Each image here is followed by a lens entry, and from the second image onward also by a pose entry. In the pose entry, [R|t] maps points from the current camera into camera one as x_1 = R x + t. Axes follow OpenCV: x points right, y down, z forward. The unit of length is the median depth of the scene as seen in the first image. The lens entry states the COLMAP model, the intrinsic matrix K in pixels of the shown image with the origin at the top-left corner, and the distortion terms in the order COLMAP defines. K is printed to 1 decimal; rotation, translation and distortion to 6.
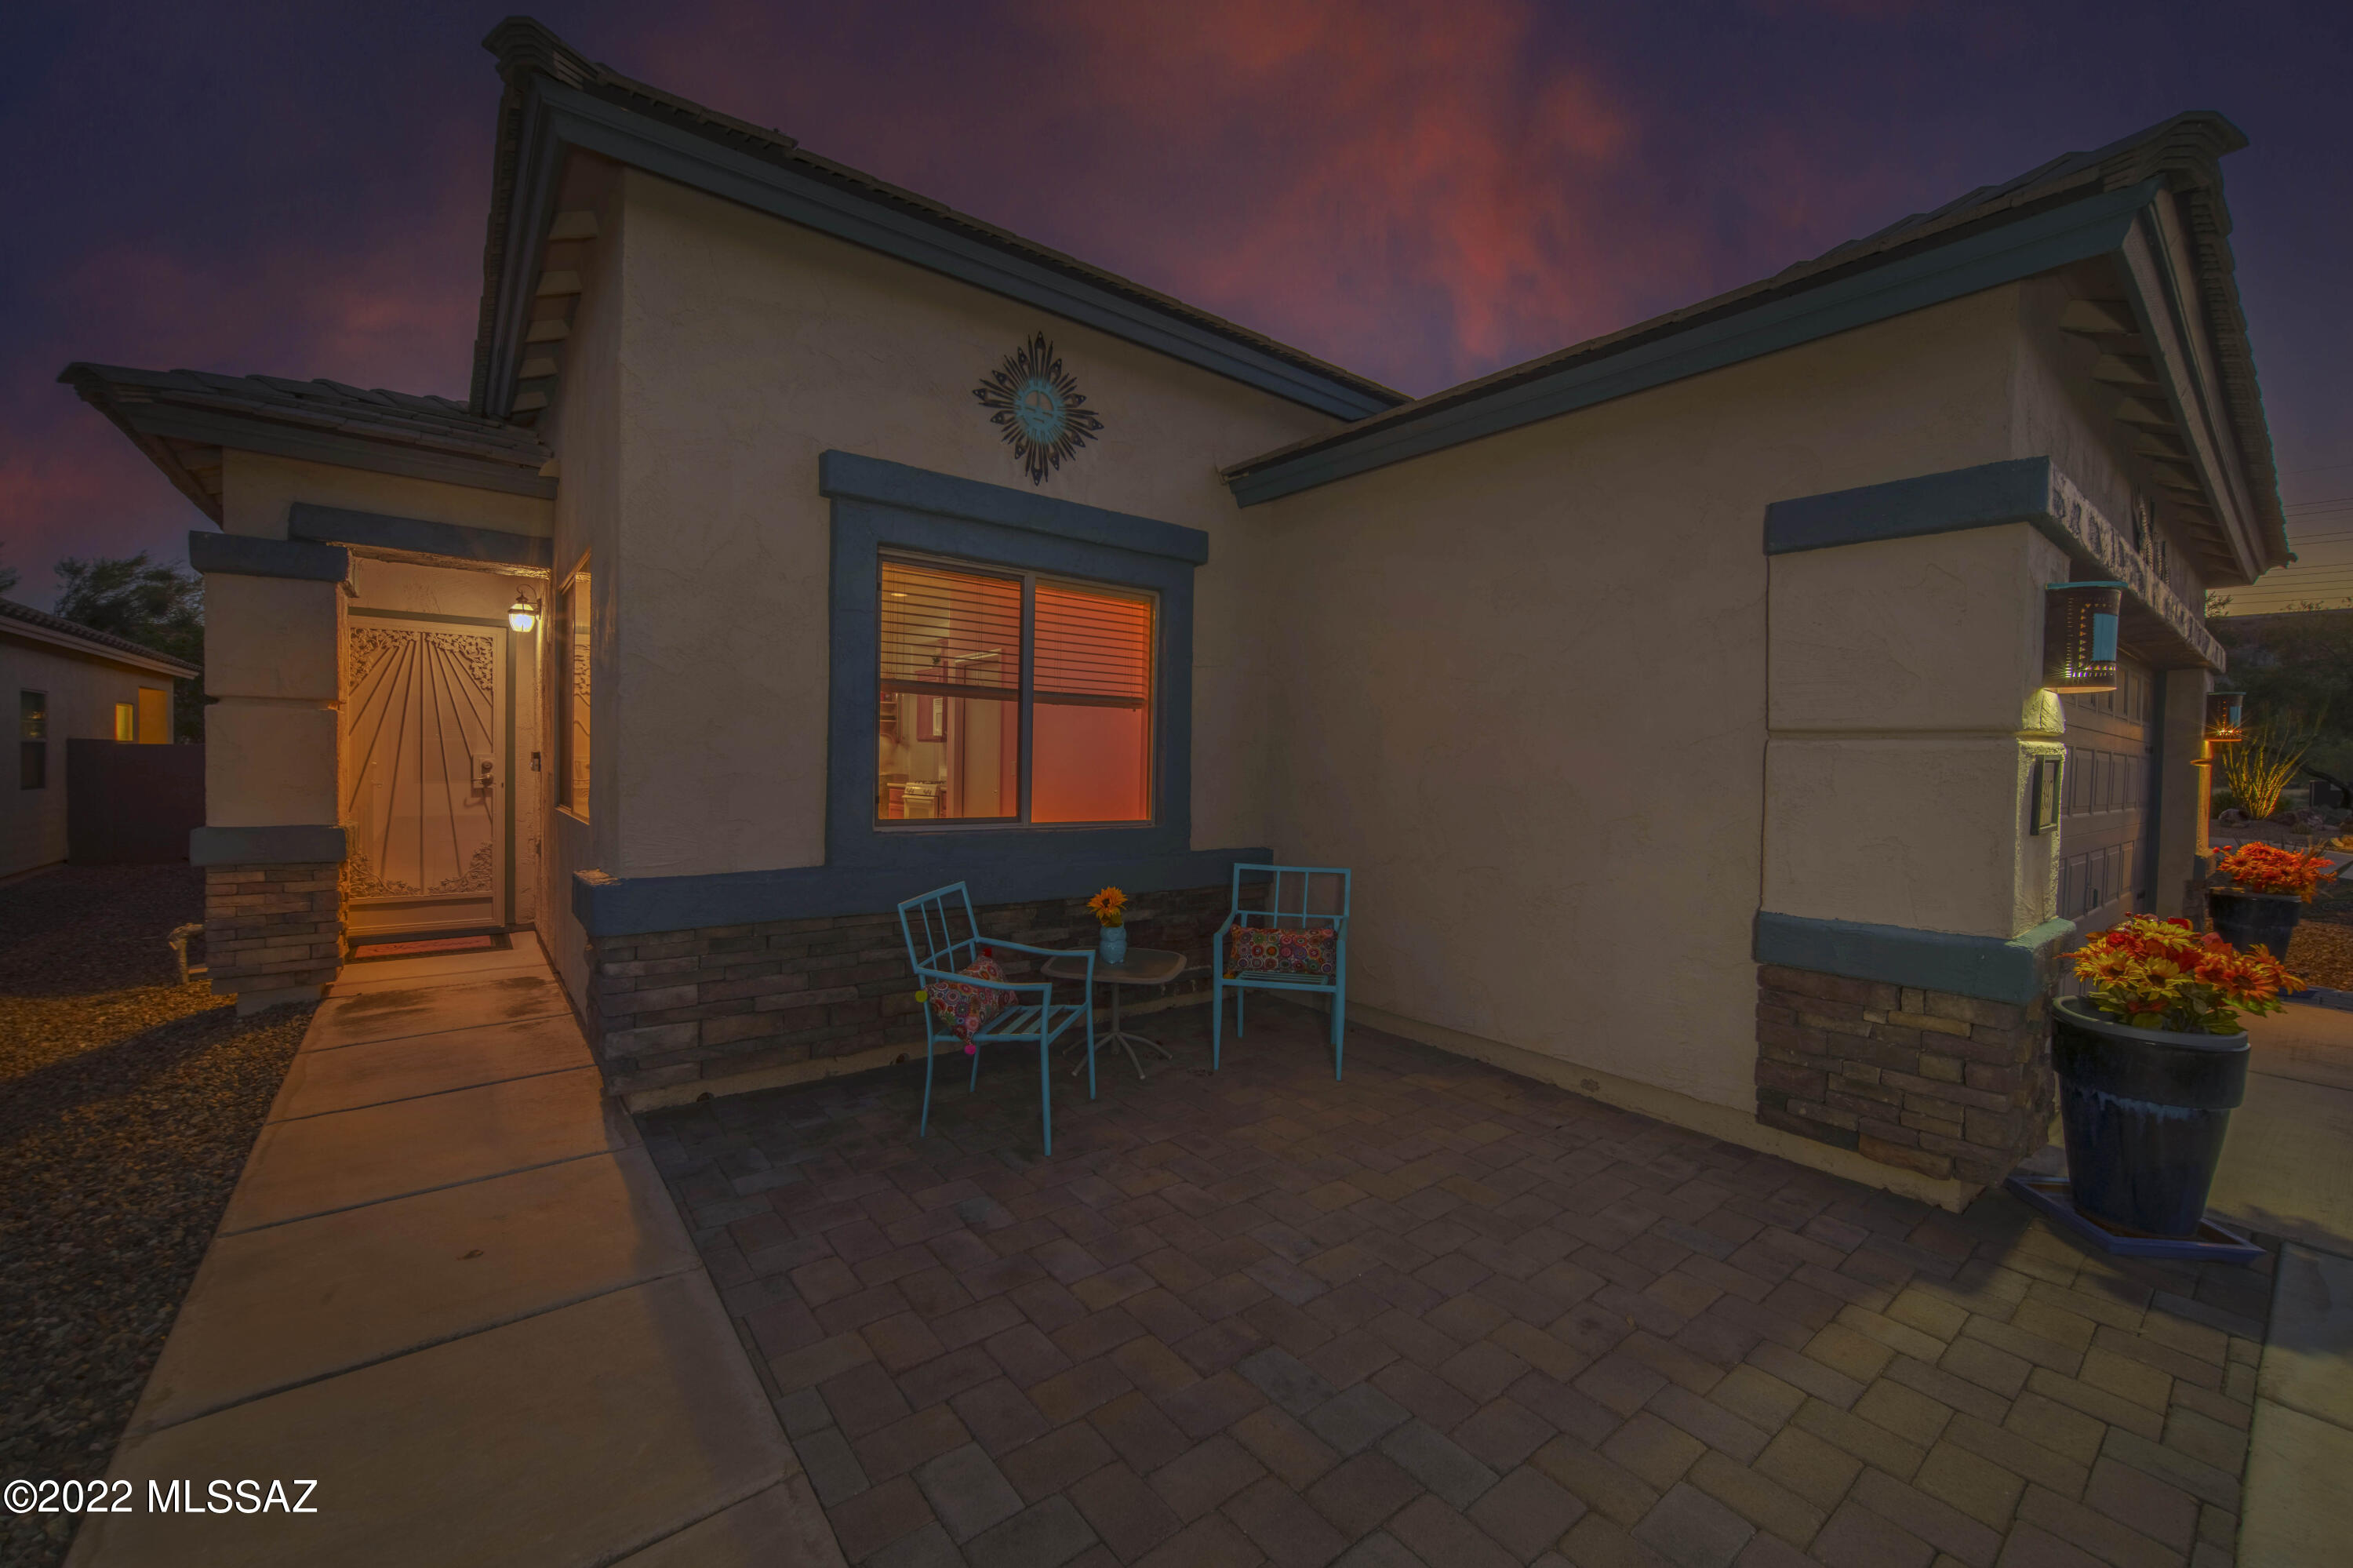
lens RADIAL K [[907.8, 0, 1176.5], [0, 907.8, 784.0], [0, 0, 1]] dist [-0.010383, 0.000203]
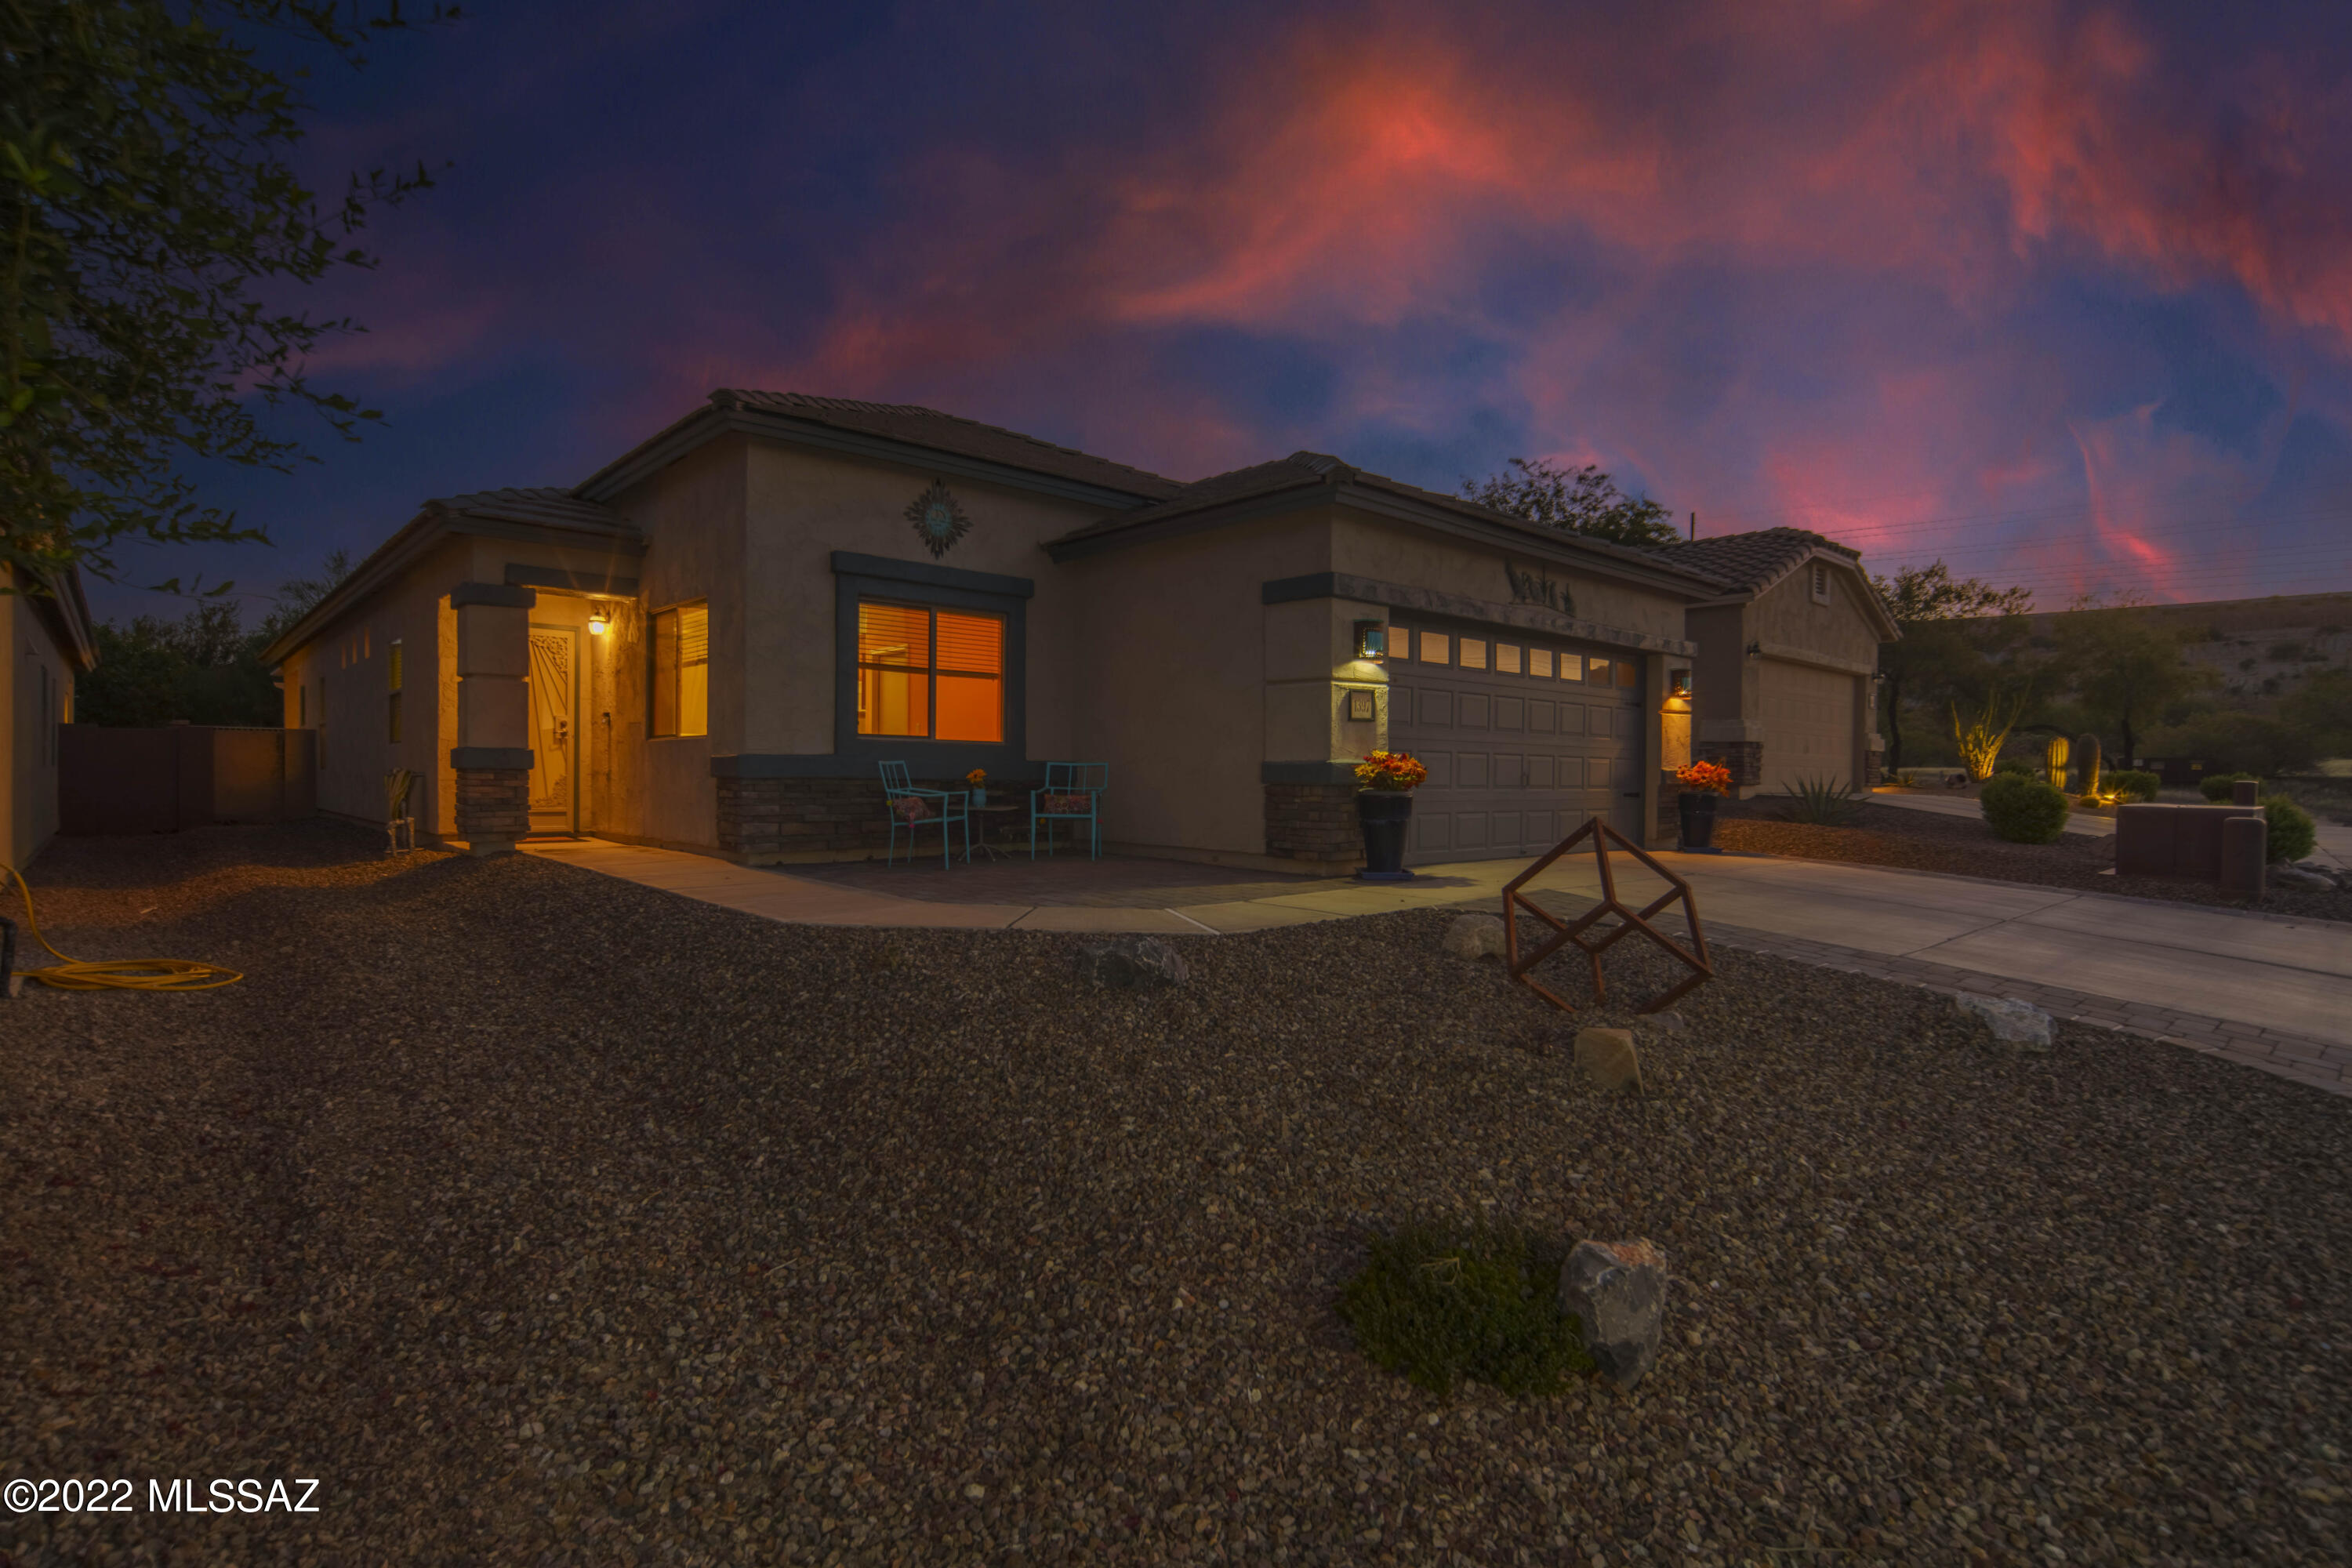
lens RADIAL K [[1125.1, 0, 1176.0], [0, 1125.1, 784.0], [0, 0, 1]] dist [0.001261, 0.000123]
pose [[0.997364, -0.011908, 0.071576, 0.166243], [0.013103, 0.999782, -0.016256, 0.178195], [-0.071367, 0.017151, 0.997303, -1.342850]]
